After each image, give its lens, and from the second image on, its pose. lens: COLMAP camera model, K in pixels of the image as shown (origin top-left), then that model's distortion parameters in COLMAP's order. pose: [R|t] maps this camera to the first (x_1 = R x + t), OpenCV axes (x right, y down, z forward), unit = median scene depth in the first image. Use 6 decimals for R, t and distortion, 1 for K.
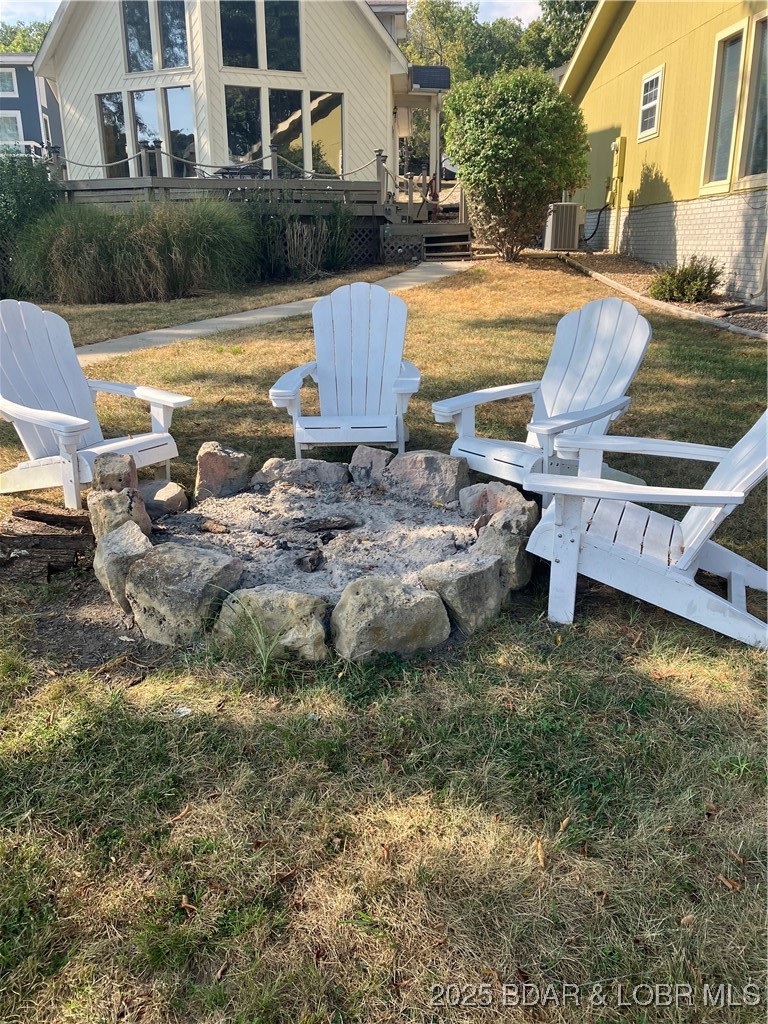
lens RADIAL K [[847.5, 0, 386.9], [0, 847.5, 511.8], [0, 0, 1]] dist [0.046767, -0.057061]
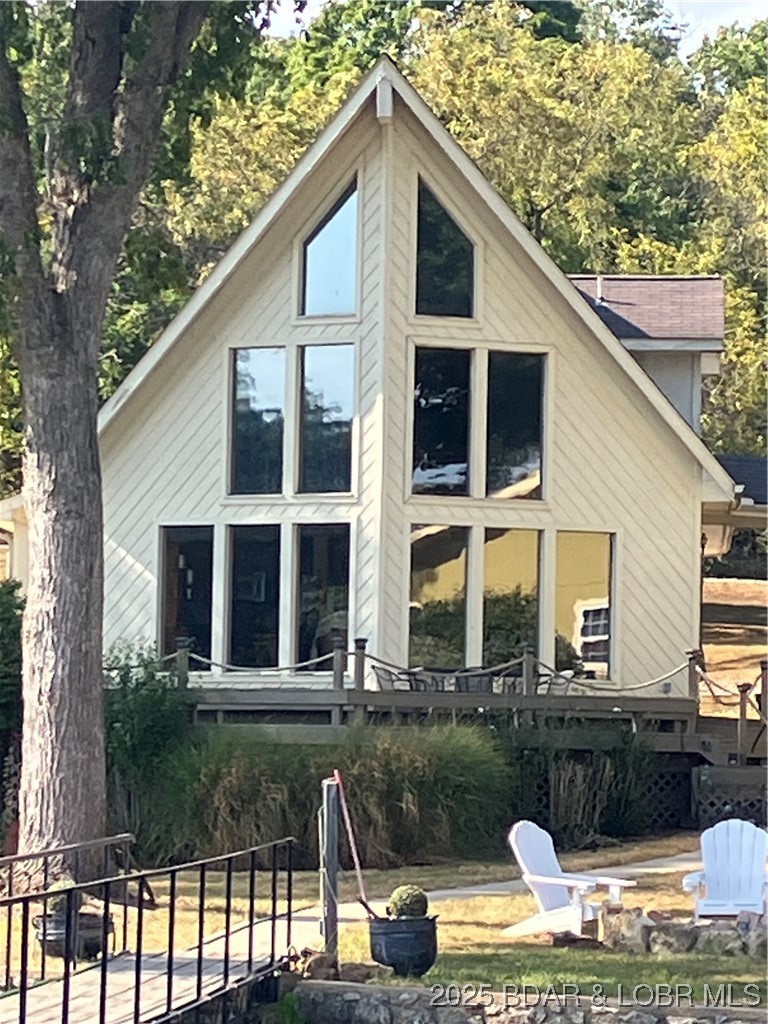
lens RADIAL K [[4160.2, 0, 379.6], [0, 4160.2, 506.4], [0, 0, 1]] dist [0.248319, 0.000000]
pose [[0.998834, 0.022624, -0.042654, -0.110446], [-0.036729, 0.929454, -0.367104, 0.595644], [0.031340, 0.368243, 0.929201, -1.855938]]
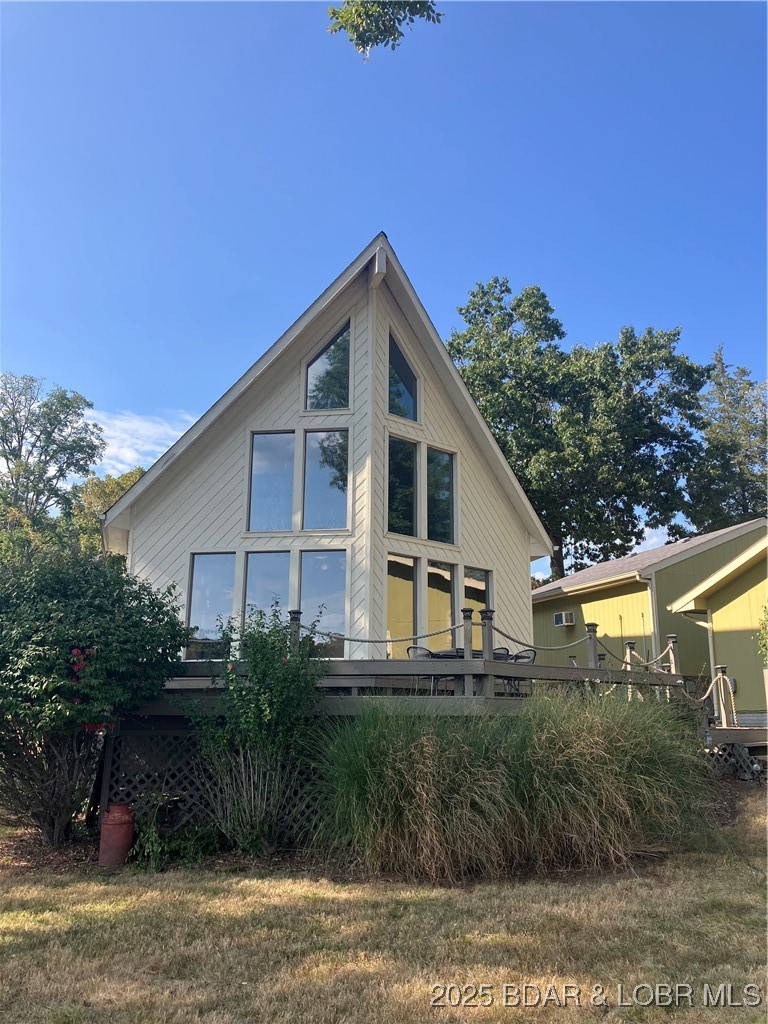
lens RADIAL K [[847.5, 0, 389.3], [0, 847.5, 510.6], [0, 0, 1]] dist [0.046767, -0.057061]
pose [[0.951112, 0.086842, 0.296387, -0.507148], [0.080281, 0.857151, -0.508770, -0.150056], [-0.298231, 0.507692, 0.808274, 0.396499]]
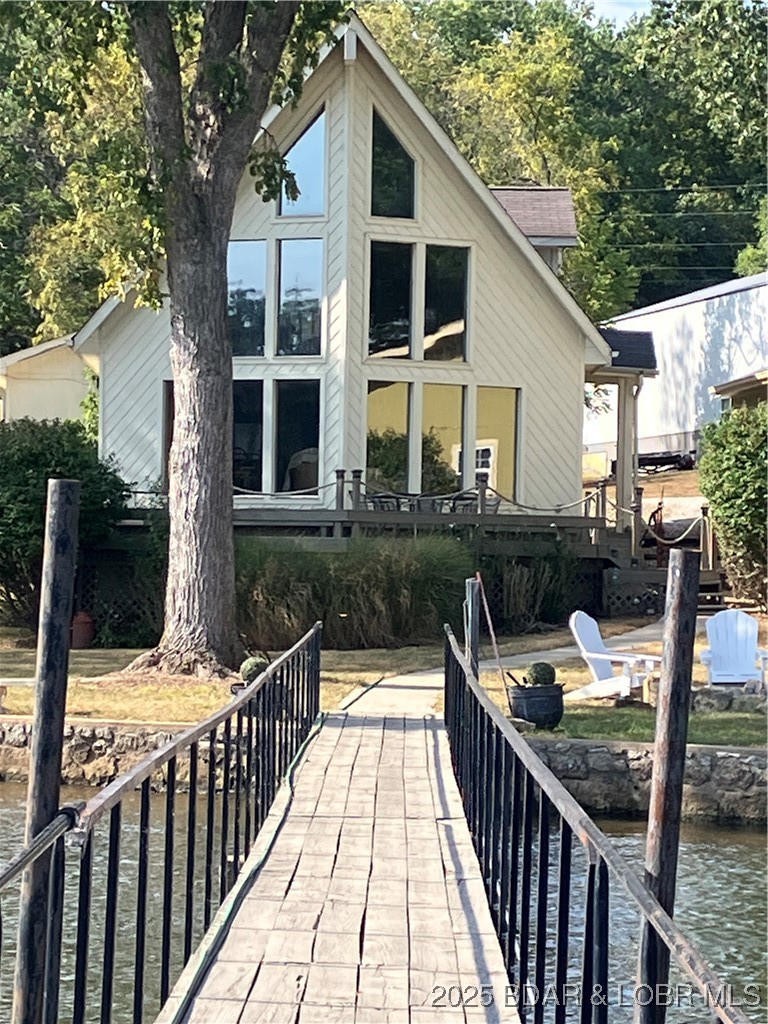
lens RADIAL K [[3273.4, 0, 383.0], [0, 3273.4, 512.0], [0, 0, 1]] dist [0.205091, 0.000000]
pose [[0.998056, 0.026422, 0.056440, -0.391662], [-0.006507, 0.944904, -0.327283, 0.609730], [-0.061978, 0.326280, 0.943239, -1.875152]]
